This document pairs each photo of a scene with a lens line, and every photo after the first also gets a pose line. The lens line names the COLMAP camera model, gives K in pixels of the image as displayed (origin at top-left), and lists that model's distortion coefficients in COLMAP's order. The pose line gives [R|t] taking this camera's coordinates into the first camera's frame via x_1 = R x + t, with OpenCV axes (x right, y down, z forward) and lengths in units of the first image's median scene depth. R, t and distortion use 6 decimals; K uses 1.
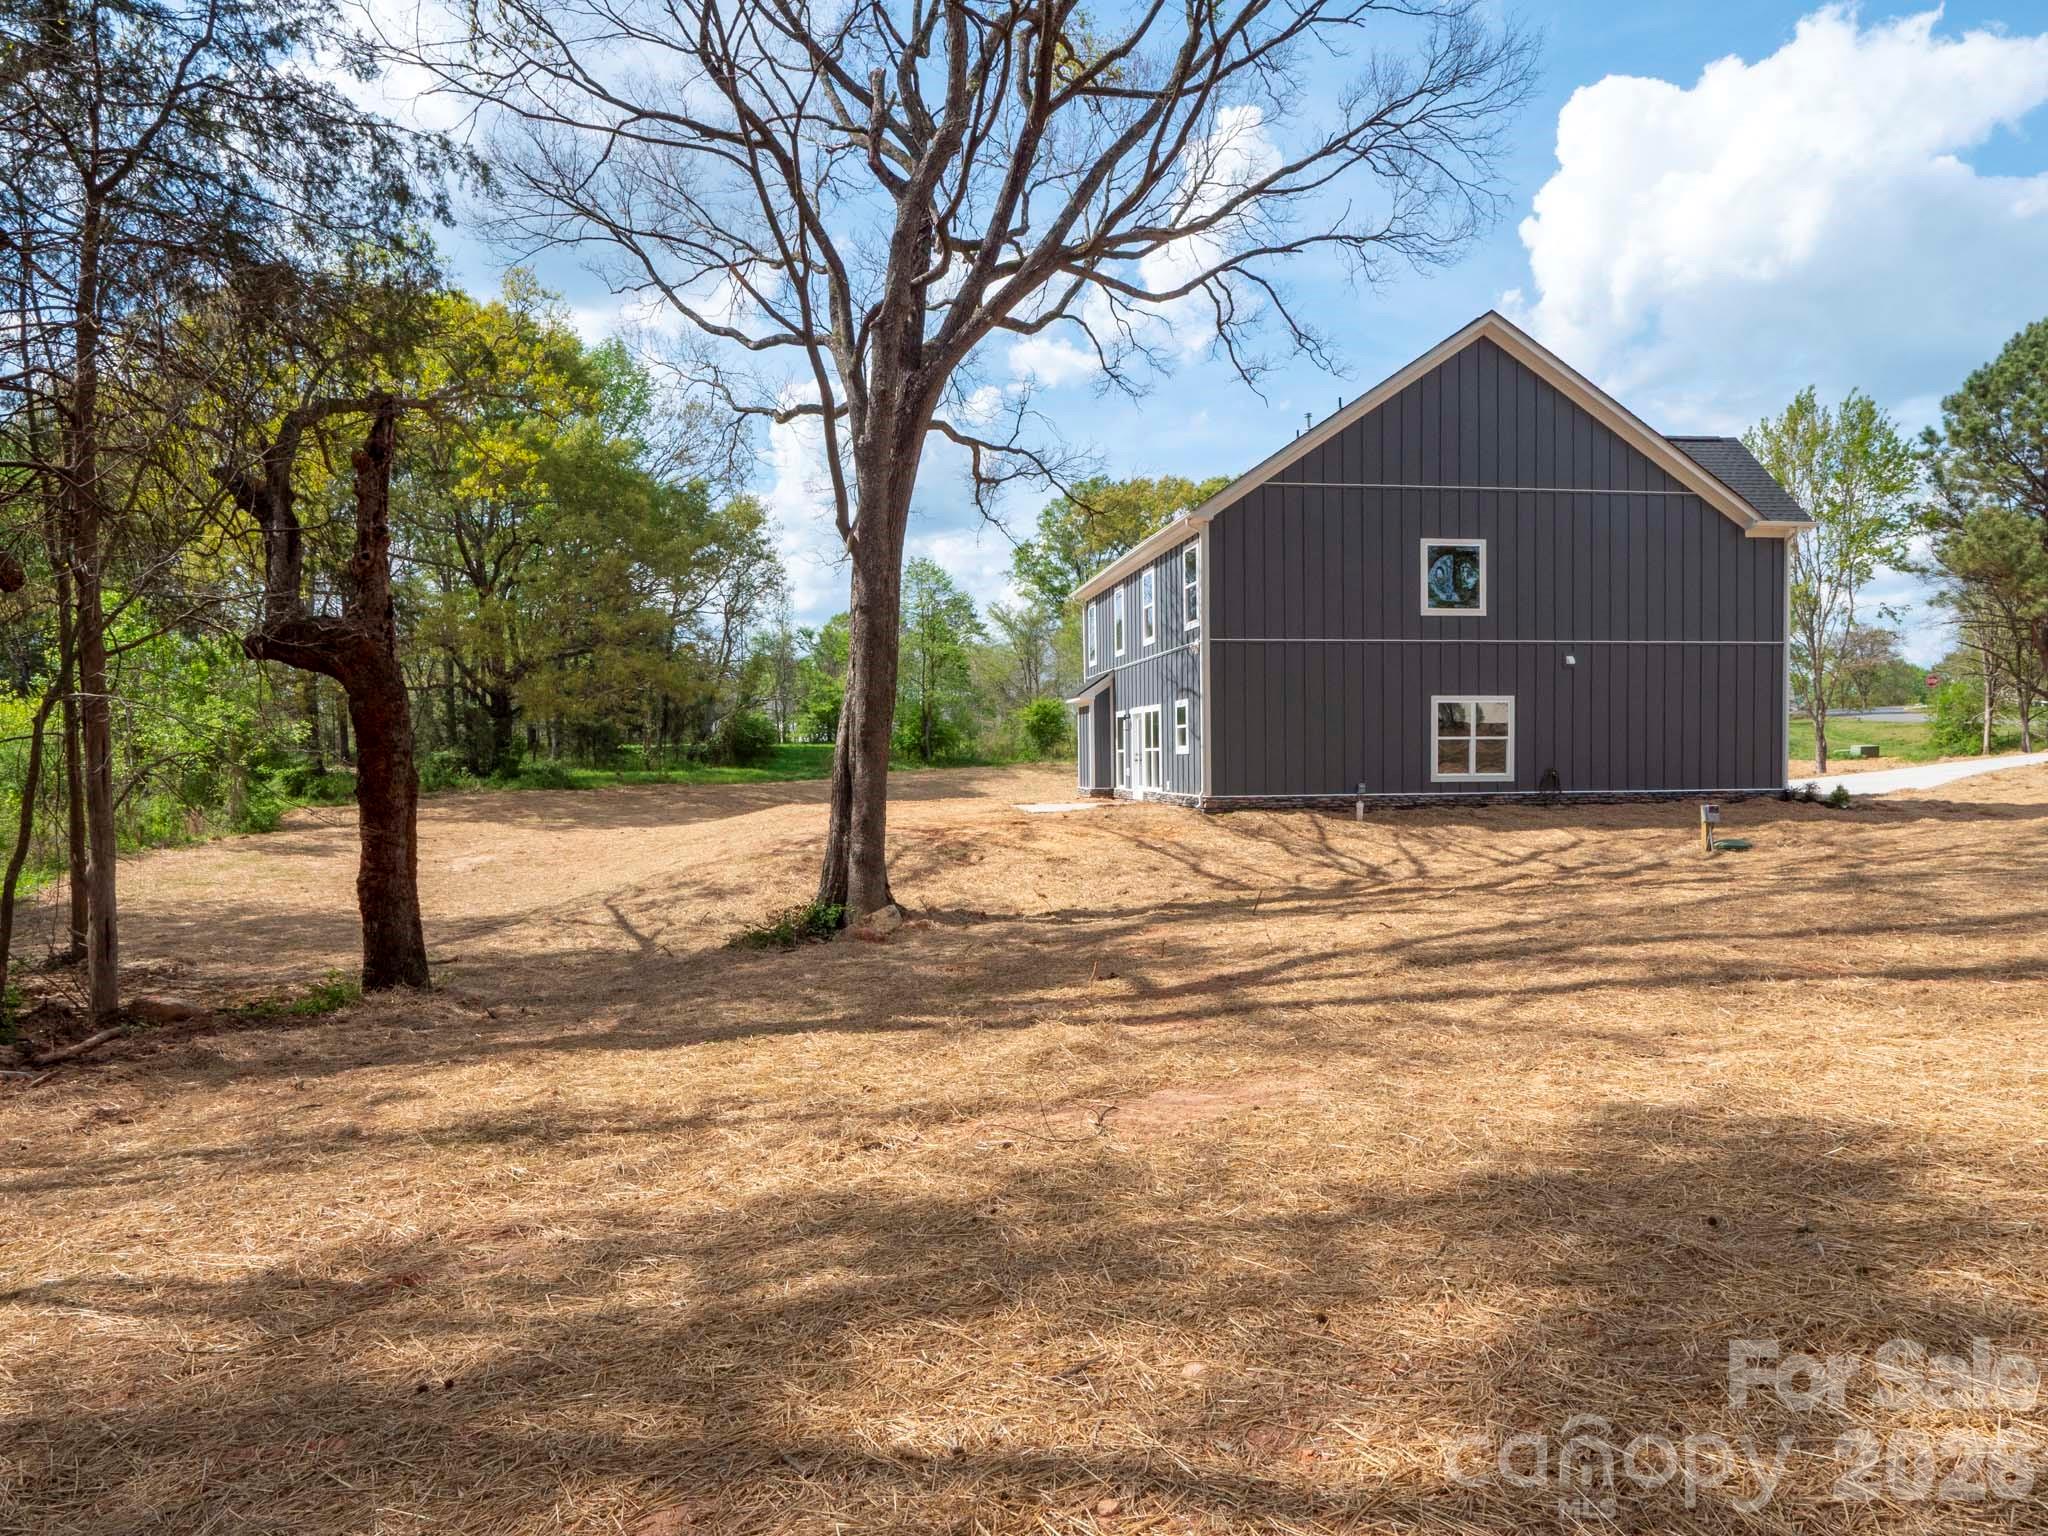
lens RADIAL K [[1244.6, 0, 1024.0], [0, 1244.6, 768.0], [0, 0, 1]] dist [-0.008824, -0.000515]
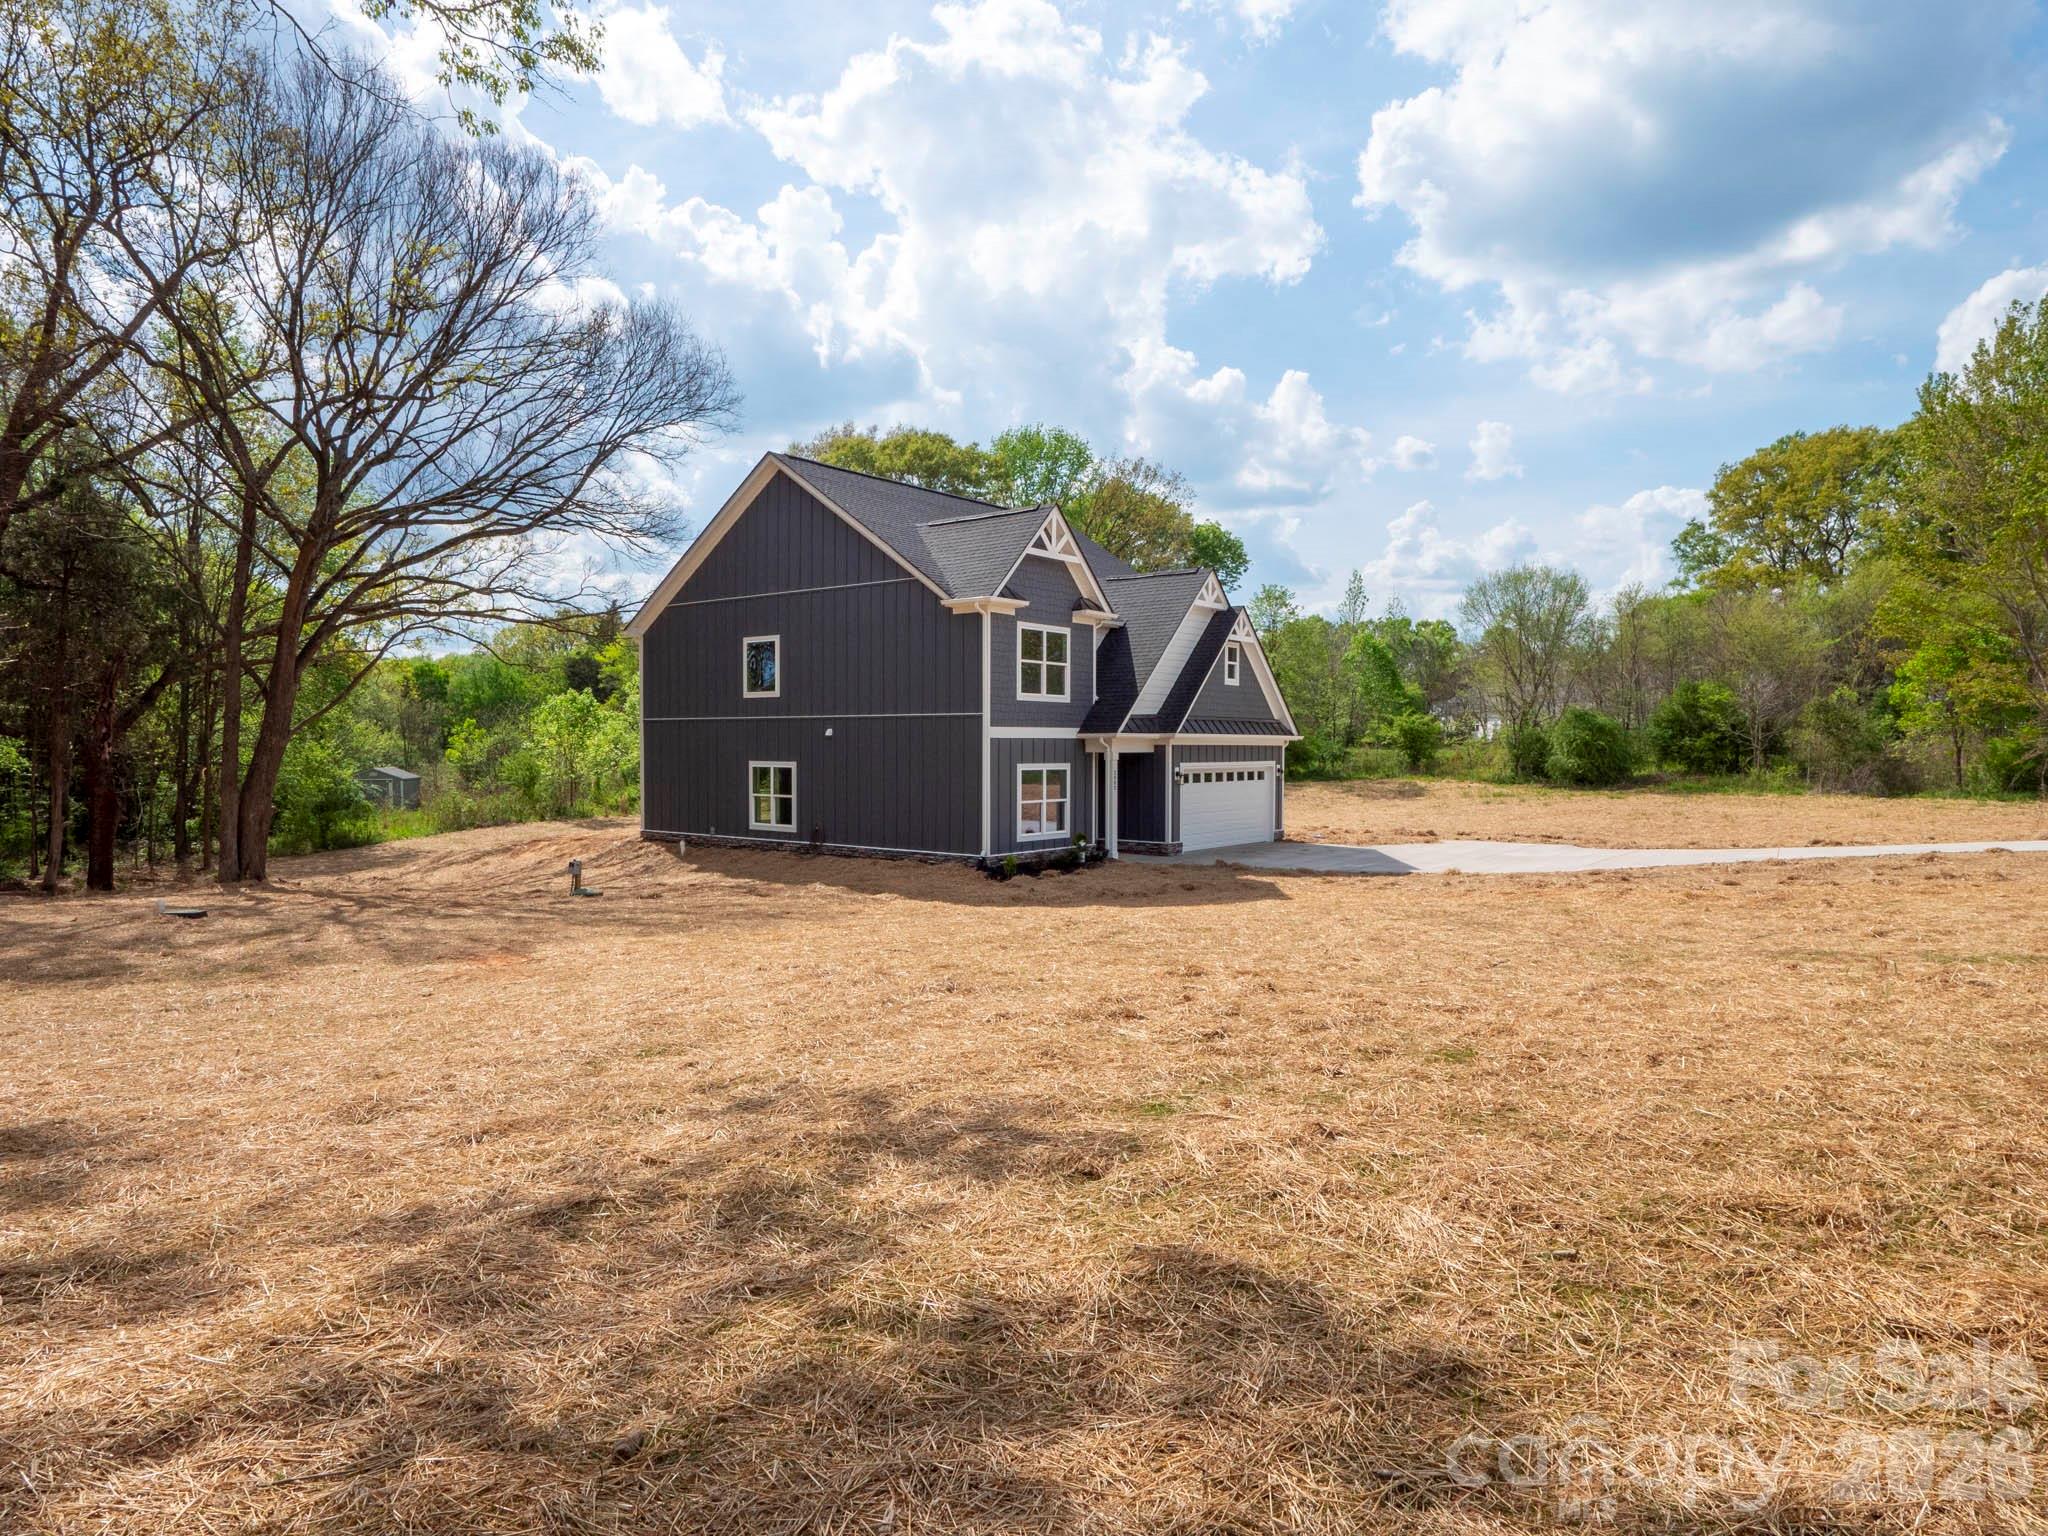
lens RADIAL K [[1244.6, 0, 1024.0], [0, 1244.6, 768.0], [0, 0, 1]] dist [-0.008824, -0.000515]
pose [[0.702866, 0.022267, -0.710974, 1.400895], [-0.028136, 0.999598, 0.003492, -0.062956], [0.710766, 0.017550, 0.703210, 0.307225]]
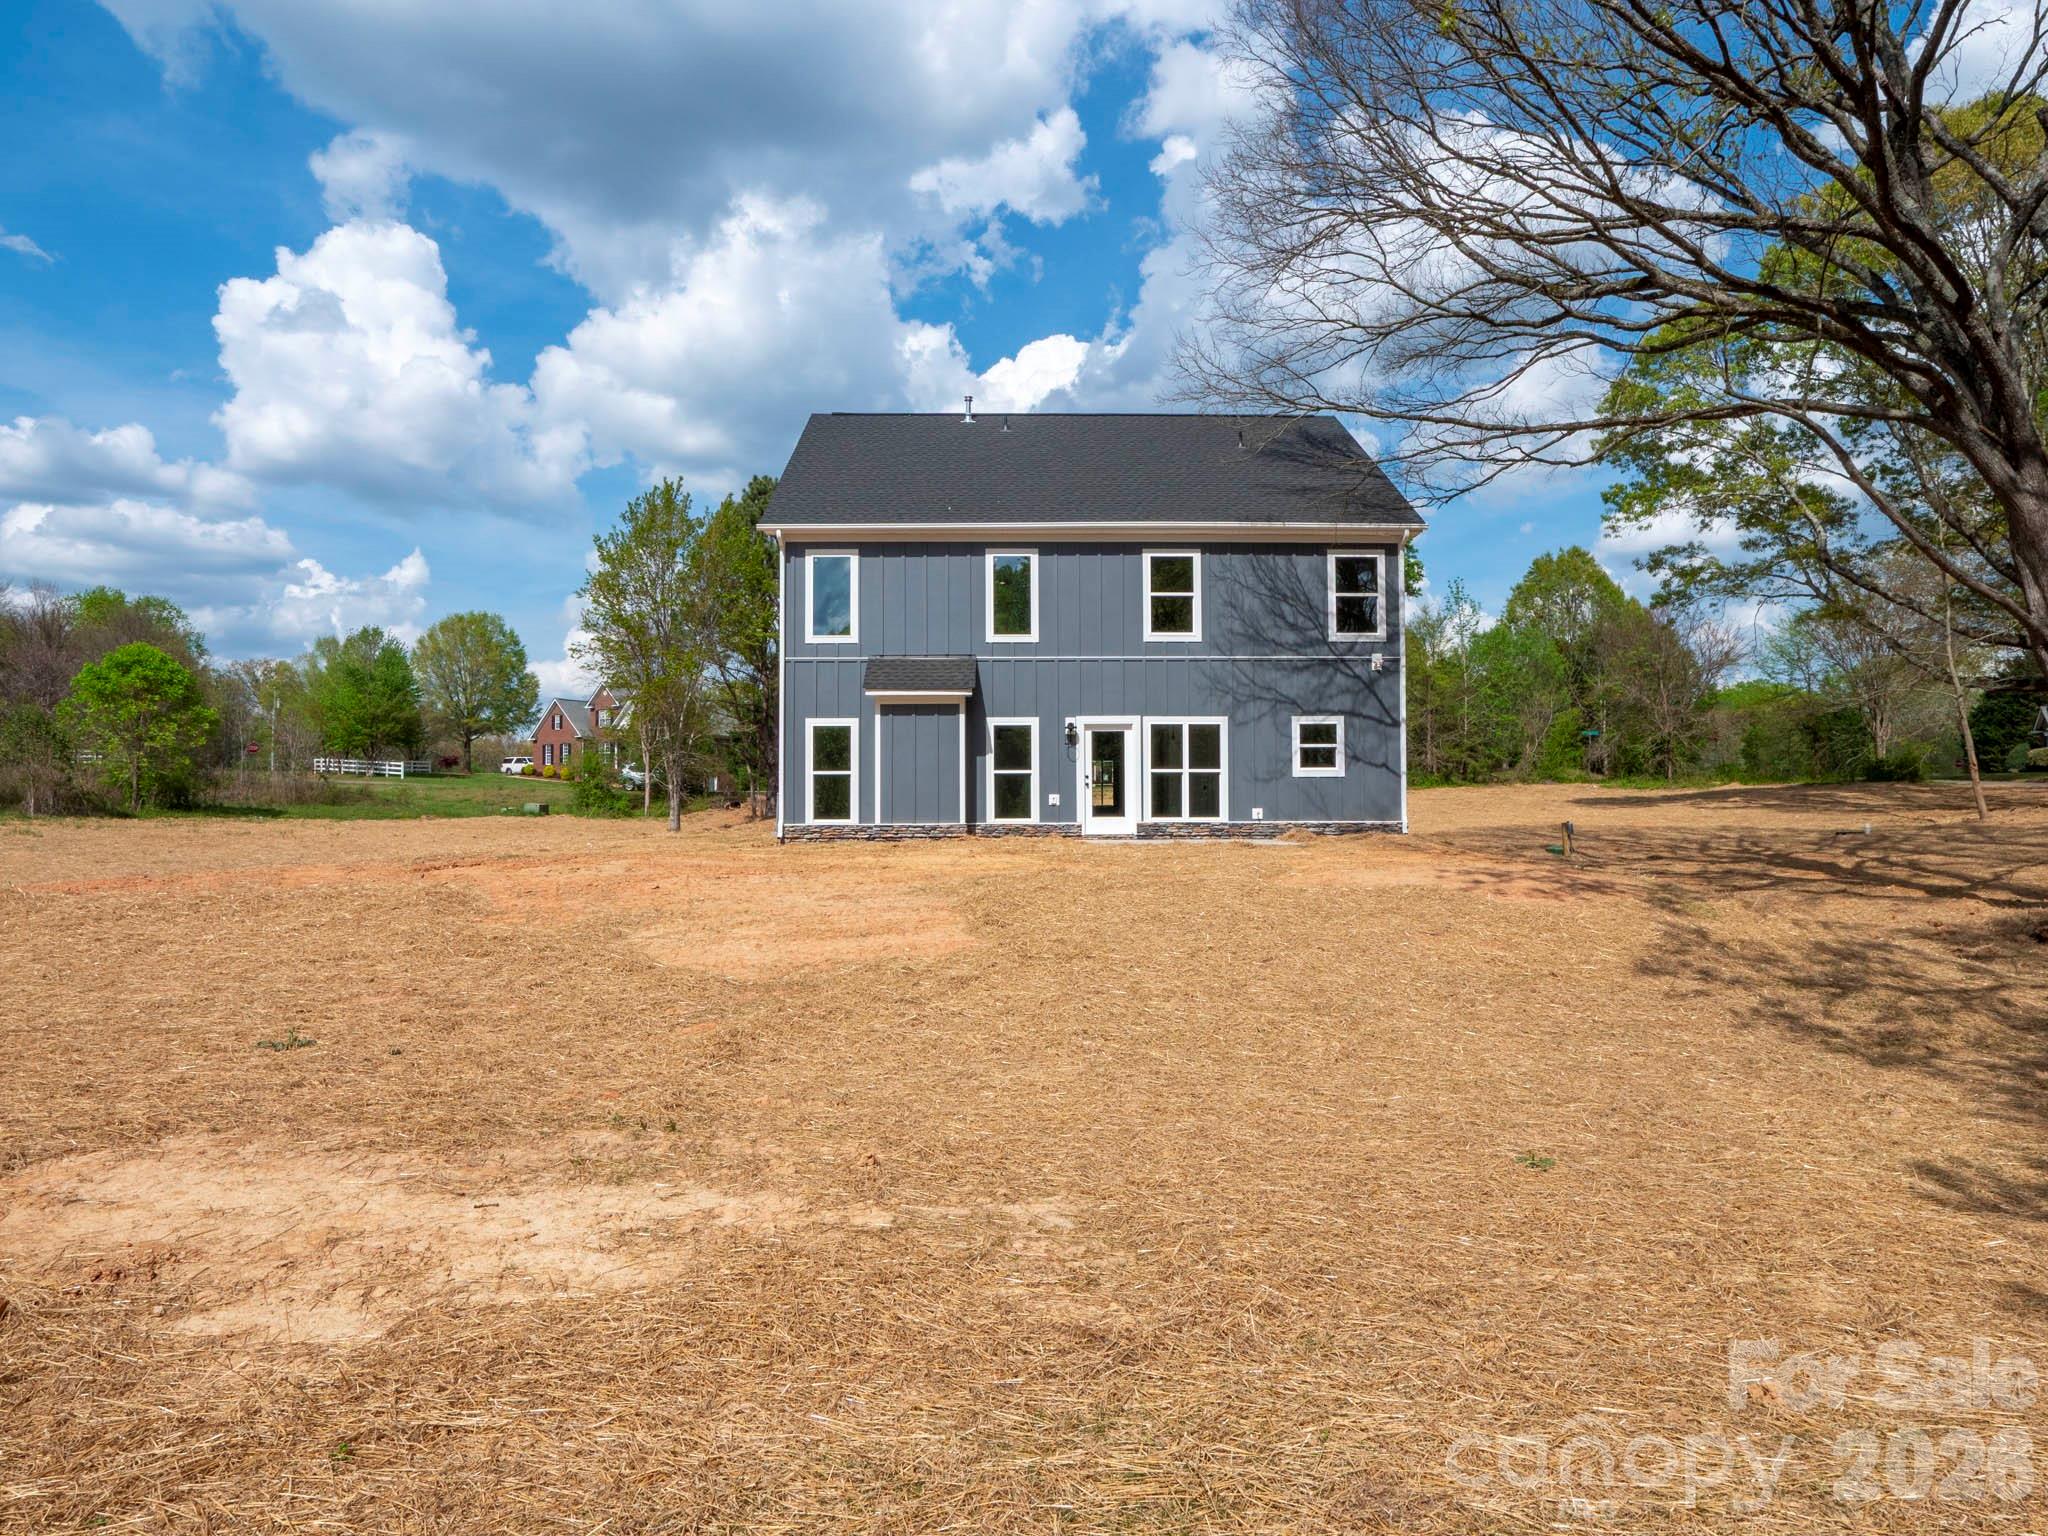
lens RADIAL K [[1244.6, 0, 1024.0], [0, 1244.6, 768.0], [0, 0, 1]] dist [-0.008824, -0.000515]
pose [[0.136440, 0.055998, 0.989064, -0.791247], [0.008366, 0.998300, -0.057675, 0.032577], [-0.990613, 0.016144, 0.135740, 1.098890]]
